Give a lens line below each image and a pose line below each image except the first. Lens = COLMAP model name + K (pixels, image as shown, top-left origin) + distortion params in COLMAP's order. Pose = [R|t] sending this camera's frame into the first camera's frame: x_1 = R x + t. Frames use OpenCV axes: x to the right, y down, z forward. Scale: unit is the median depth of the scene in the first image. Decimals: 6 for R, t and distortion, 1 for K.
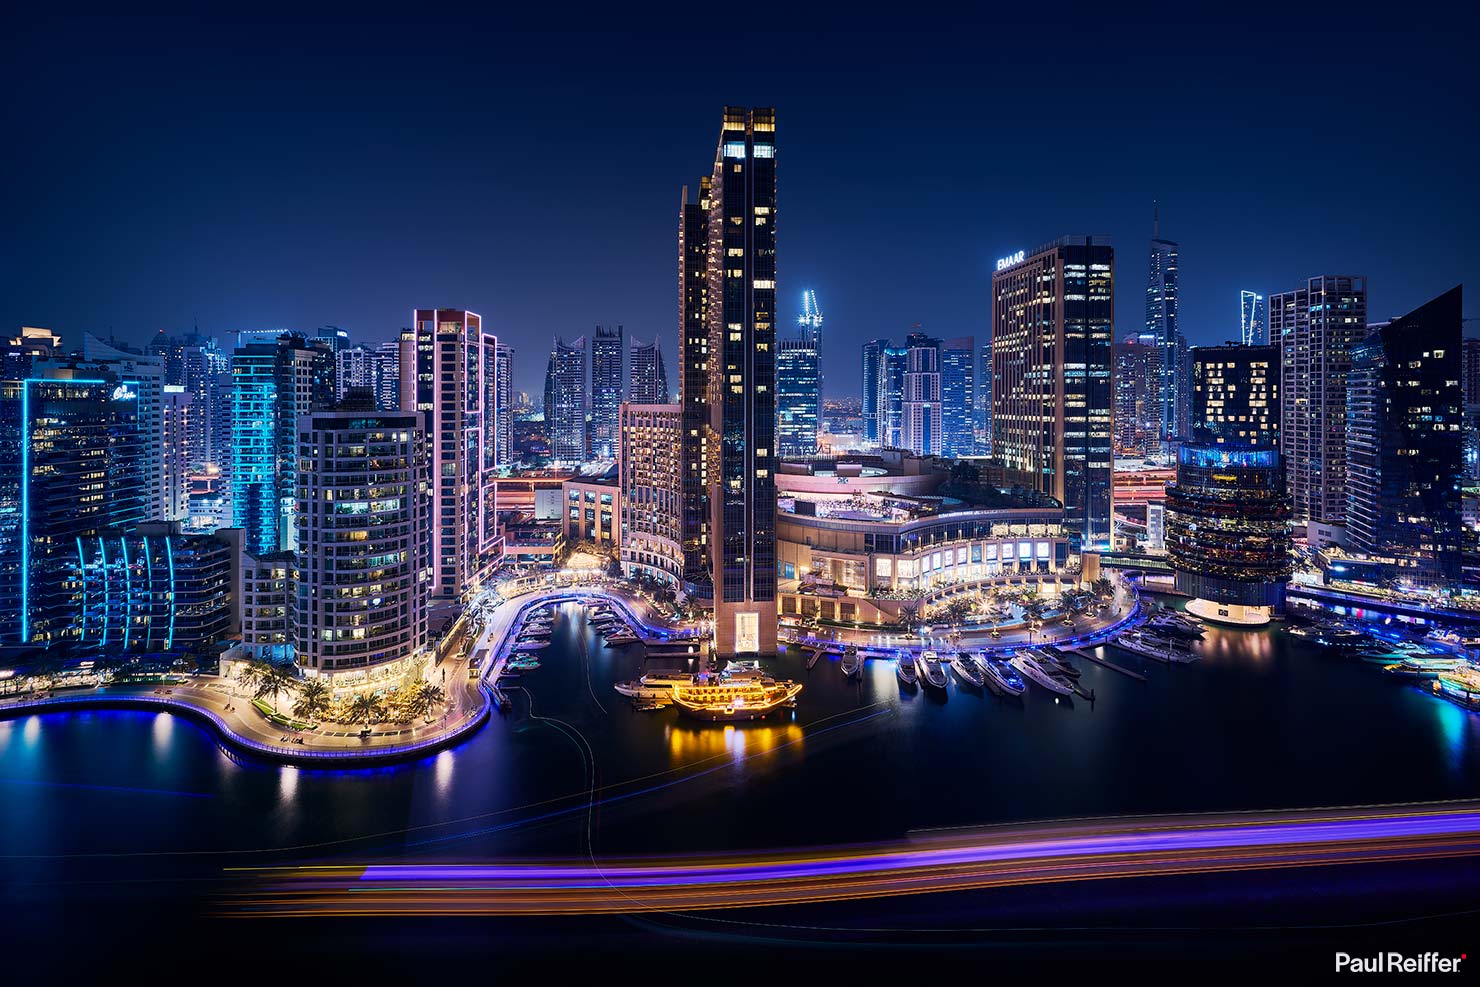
lens RADIAL K [[669.4, 0, 740.0], [0, 669.4, 493.5], [0, 0, 1]] dist [-0.001223, -0.000403]
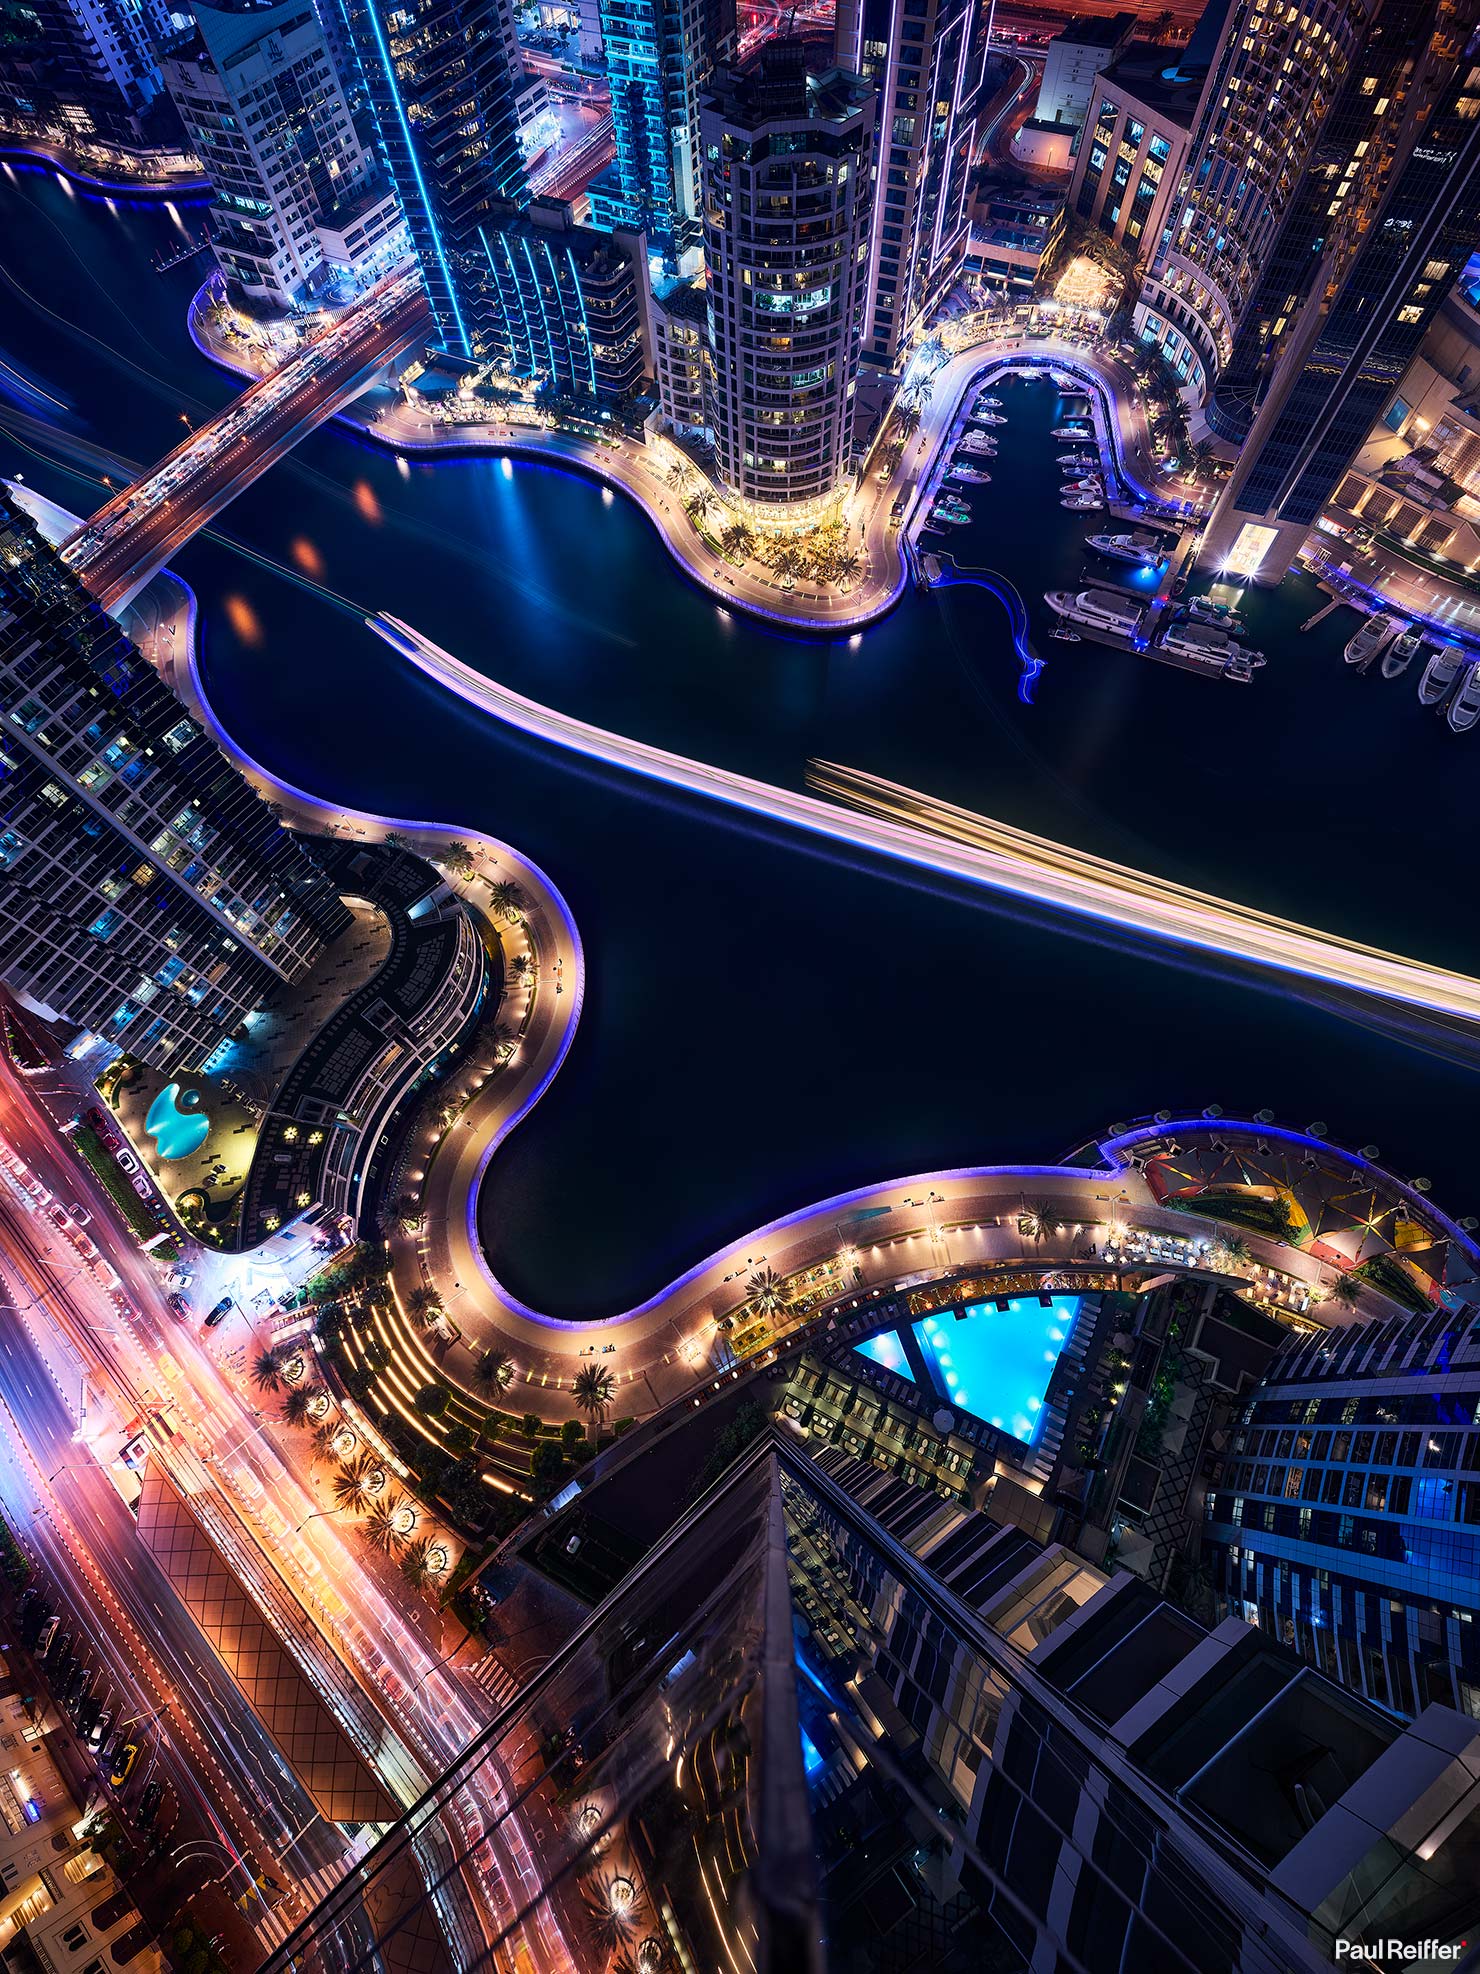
lens RADIAL K [[889.9, 0, 740.0], [0, 889.9, 987.0], [0, 0, 1]] dist [-0.000721, -0.000263]
pose [[0.874236, 0.424114, -0.236302, -0.039634], [0.028742, 0.440652, 0.897218, -0.427693], [0.484650, -0.791172, 0.373044, -0.001100]]
